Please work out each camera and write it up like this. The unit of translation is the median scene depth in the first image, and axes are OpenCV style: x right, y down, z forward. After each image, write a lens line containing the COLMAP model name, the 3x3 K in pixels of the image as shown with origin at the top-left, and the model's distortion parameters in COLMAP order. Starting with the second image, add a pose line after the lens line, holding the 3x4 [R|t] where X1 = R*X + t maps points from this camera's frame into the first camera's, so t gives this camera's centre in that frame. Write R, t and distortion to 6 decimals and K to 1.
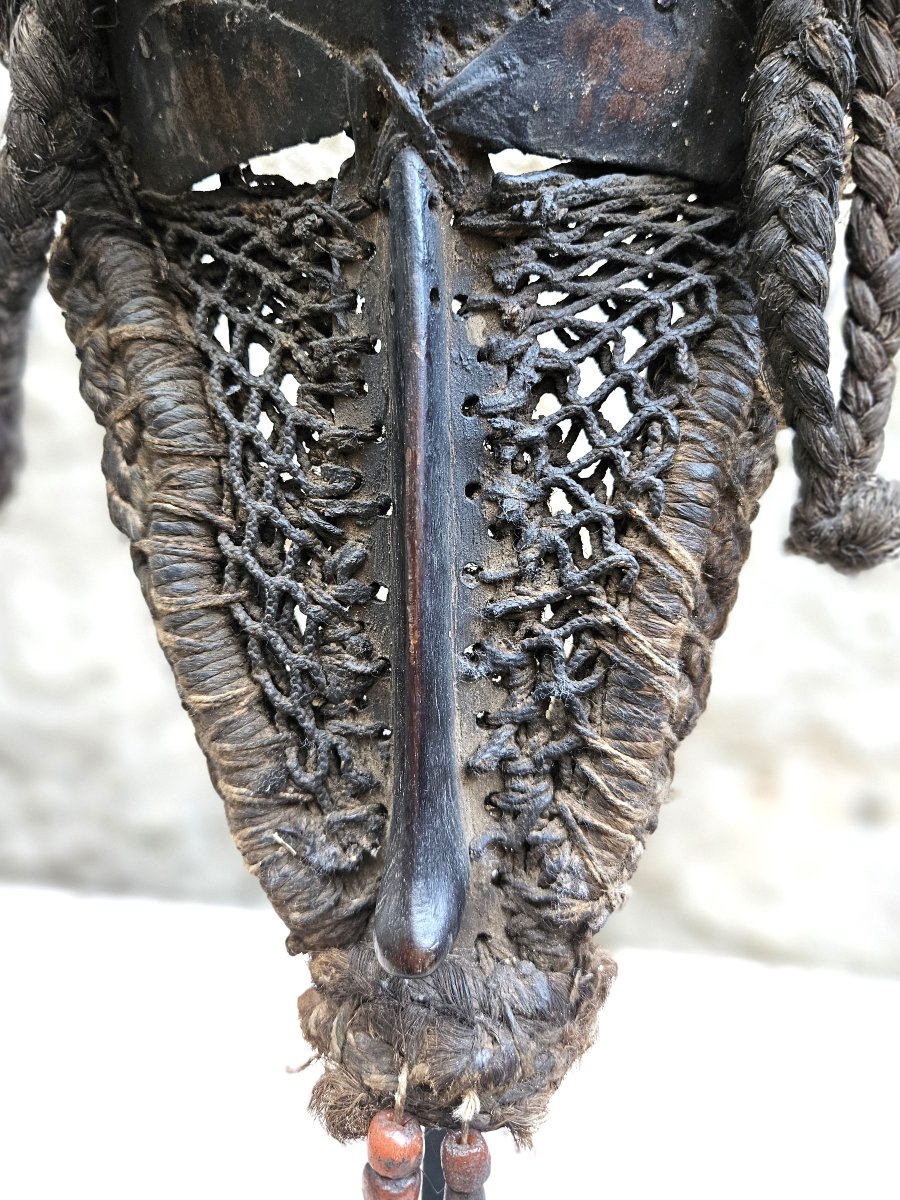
lens RADIAL K [[911.9, 0, 450.0], [0, 911.9, 600.0], [0, 0, 1]] dist [0.010990, -0.043637]
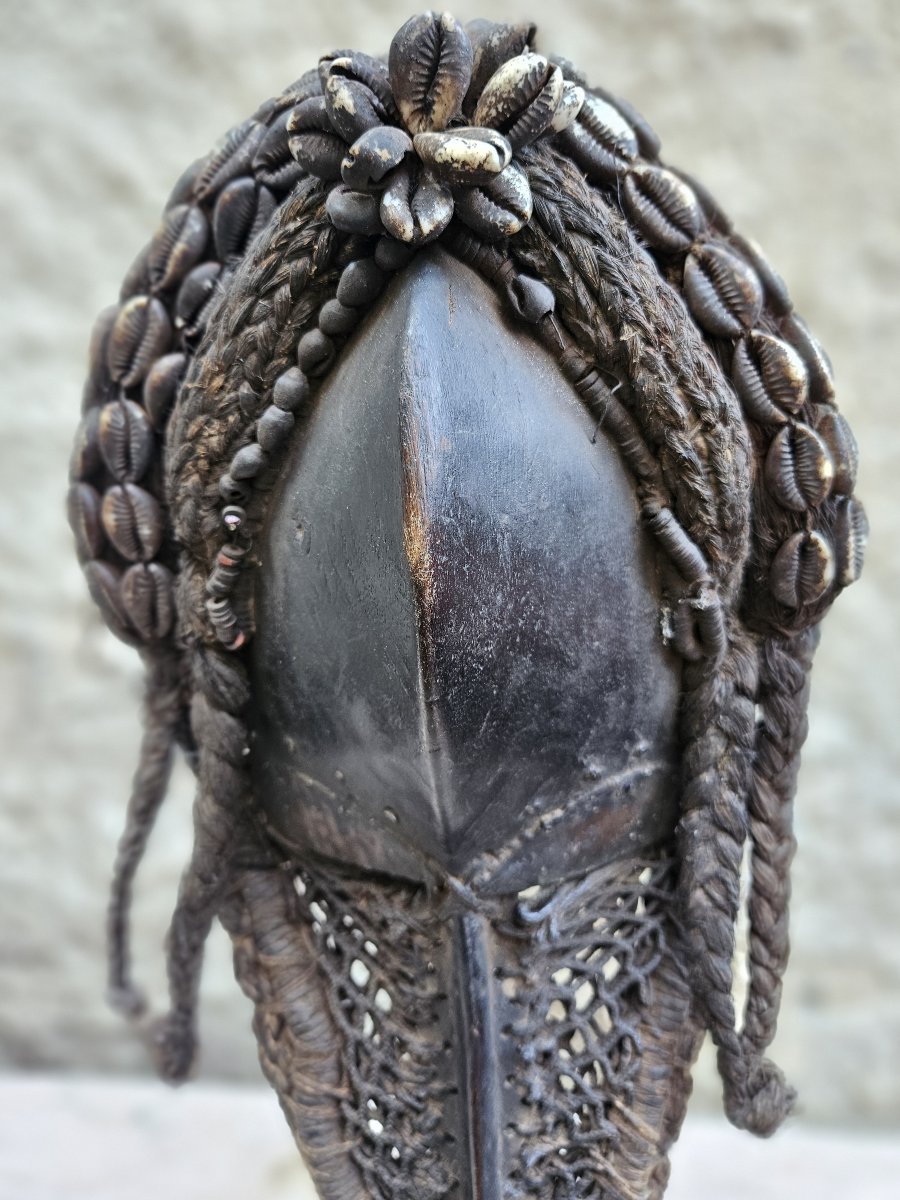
lens RADIAL K [[853.5, 0, 450.0], [0, 853.5, 600.0], [0, 0, 1]] dist [0.009959, -0.042526]
pose [[0.998986, -0.041848, 0.016627, -0.065238], [0.041935, 0.999108, -0.004891, -0.916681], [-0.016407, 0.005583, 0.999850, -0.427194]]
